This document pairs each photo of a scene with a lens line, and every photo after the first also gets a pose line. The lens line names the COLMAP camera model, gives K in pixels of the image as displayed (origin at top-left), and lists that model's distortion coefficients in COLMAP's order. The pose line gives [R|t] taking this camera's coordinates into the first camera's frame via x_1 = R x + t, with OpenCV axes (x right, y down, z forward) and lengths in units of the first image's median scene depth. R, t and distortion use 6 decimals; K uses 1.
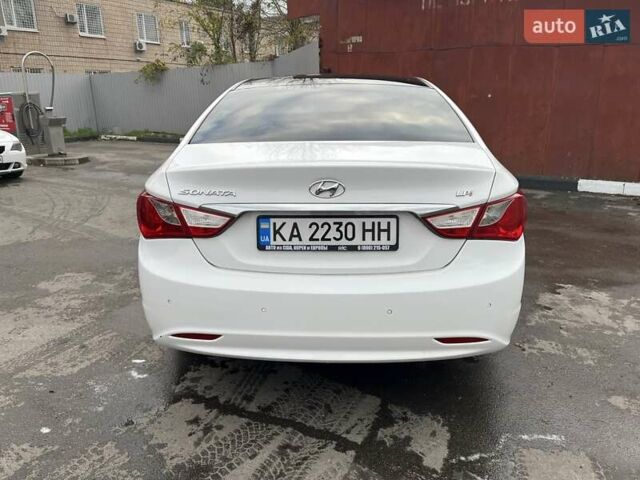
lens RADIAL K [[485.4, 0, 314.7], [0, 485.4, 242.4], [0, 0, 1]] dist [0.074048, -0.103561]
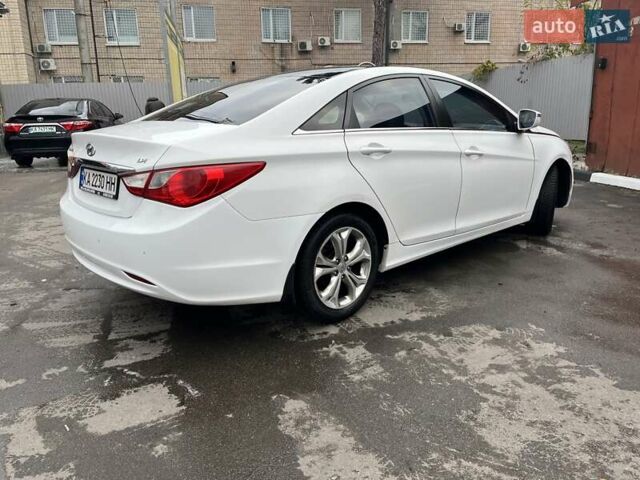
lens RADIAL K [[485.4, 0, 314.7], [0, 485.4, 242.4], [0, 0, 1]] dist [0.074048, -0.103561]
pose [[0.712757, 0.181039, -0.677645, 0.831546], [-0.185301, 0.980394, 0.067018, -0.033063], [0.676491, 0.077801, 0.732329, 0.218187]]
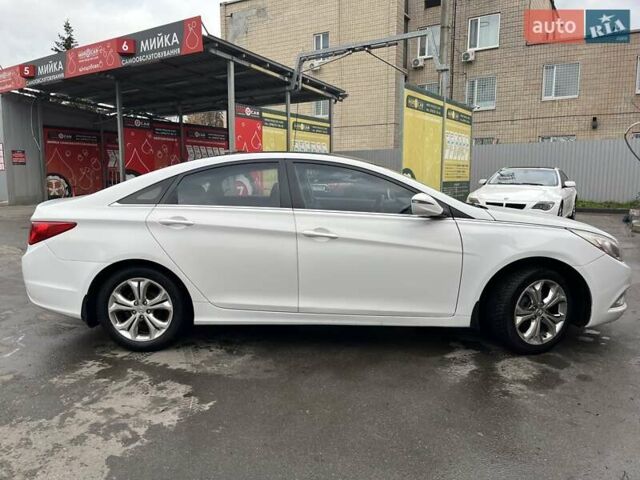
lens RADIAL K [[485.4, 0, 314.7], [0, 485.4, 242.4], [0, 0, 1]] dist [0.074048, -0.103561]
pose [[0.006337, 0.154734, -0.987936, 1.363035], [-0.271359, 0.951150, 0.147232, -0.352486], [0.962457, 0.267152, 0.048016, 1.159376]]
